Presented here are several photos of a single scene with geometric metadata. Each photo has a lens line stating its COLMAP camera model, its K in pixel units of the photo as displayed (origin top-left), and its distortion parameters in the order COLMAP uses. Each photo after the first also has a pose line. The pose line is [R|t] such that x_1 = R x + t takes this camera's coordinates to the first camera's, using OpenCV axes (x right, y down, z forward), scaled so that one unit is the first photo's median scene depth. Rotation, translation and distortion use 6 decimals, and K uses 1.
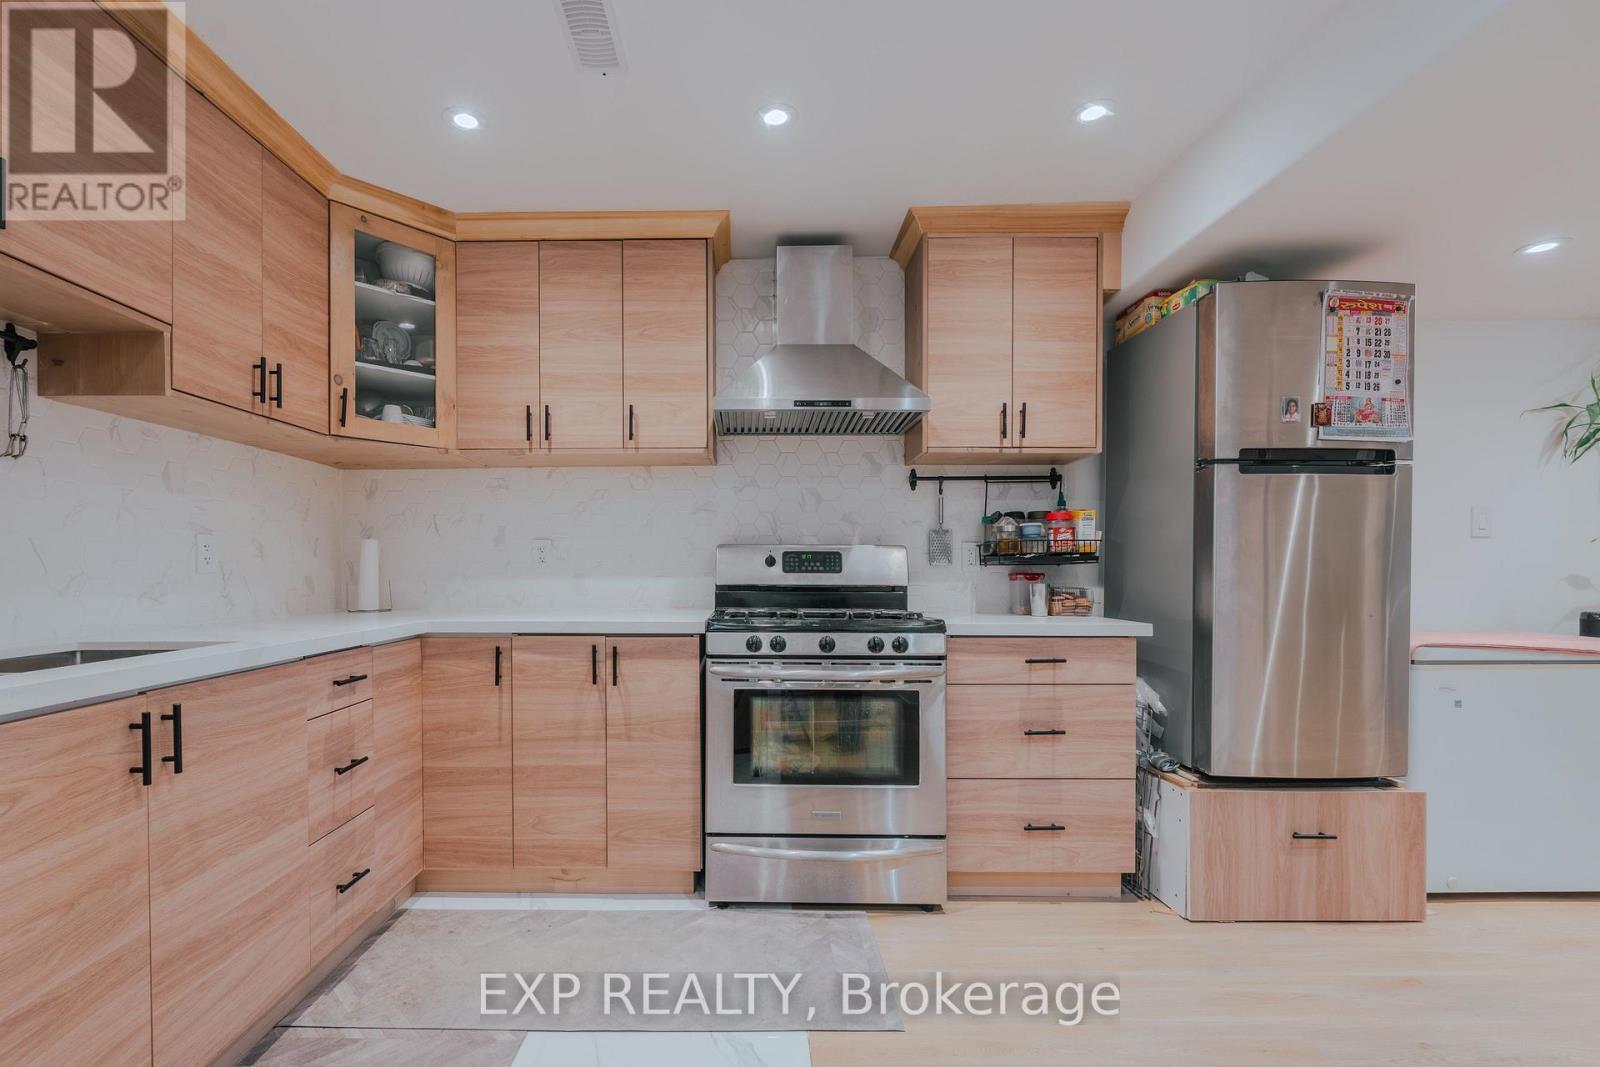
lens RADIAL K [[720.8, 0, 737.3], [0, 720.8, 579.4], [0, 0, 1]] dist [-0.001066, 0.000511]
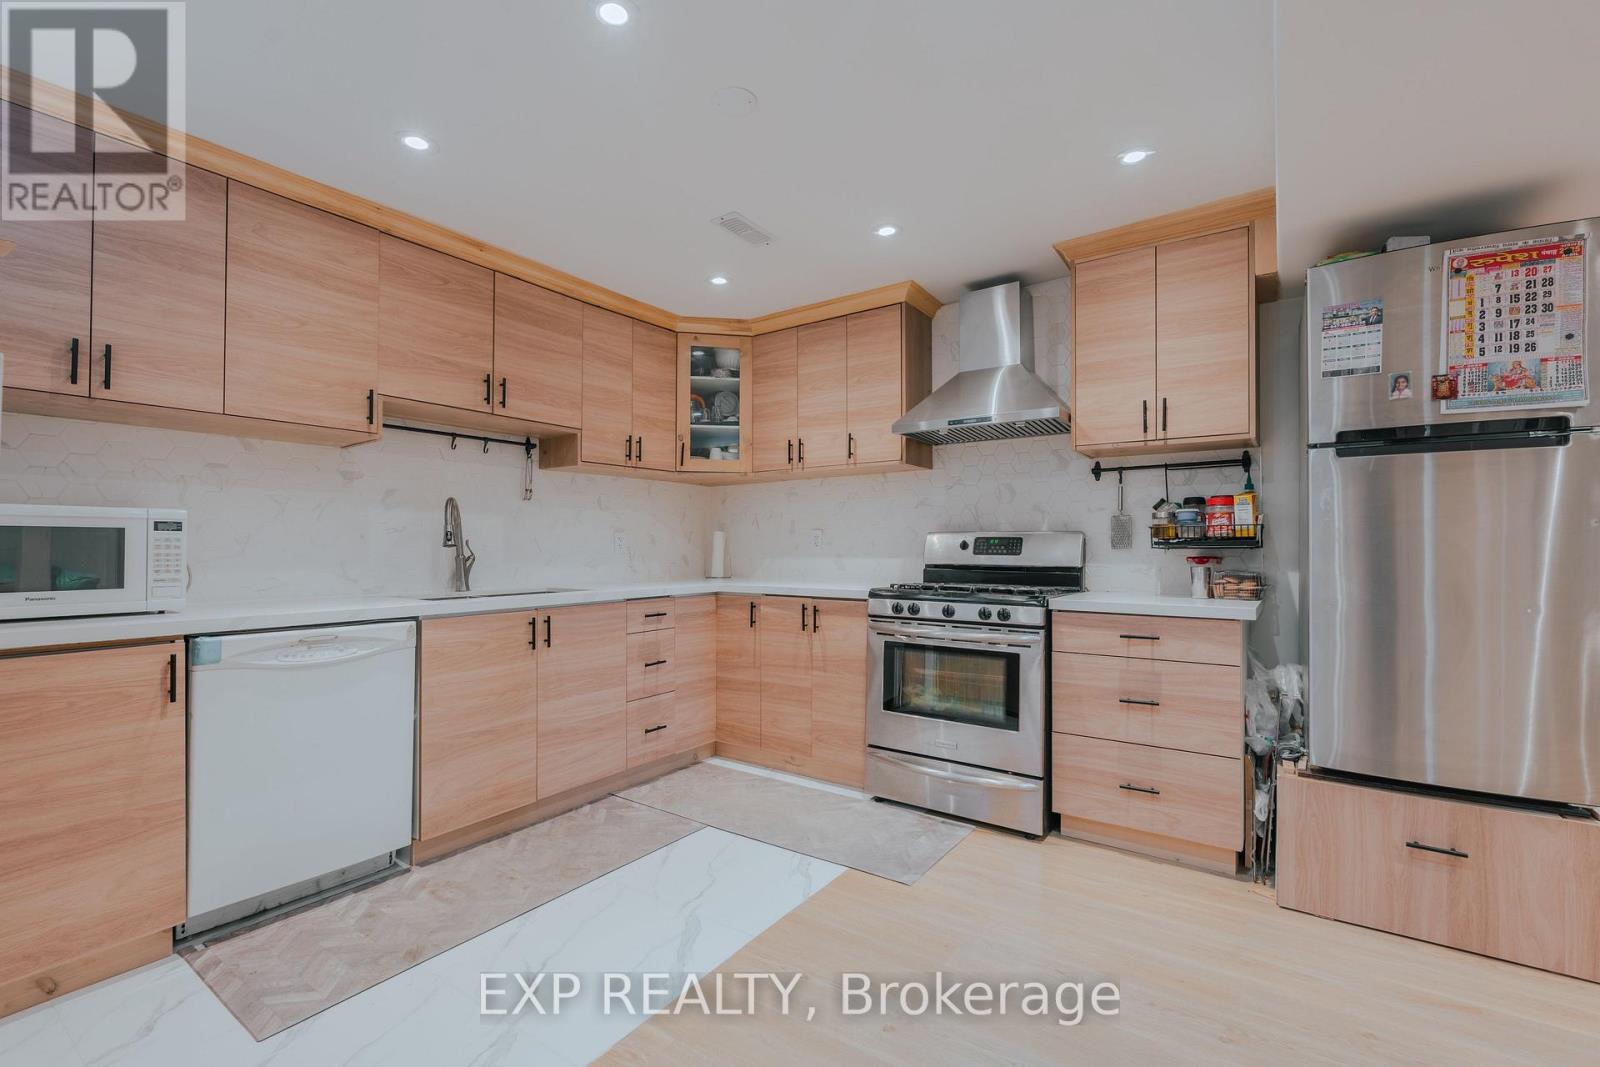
lens RADIAL K [[720.8, 0, 805.6], [0, 720.8, 539.1], [0, 0, 1]] dist [-0.001066, 0.000511]
pose [[0.820920, -0.005771, -0.571014, 0.638395], [-0.006517, 0.999789, -0.019473, -0.012154], [0.571006, 0.019707, 0.820709, -0.201924]]
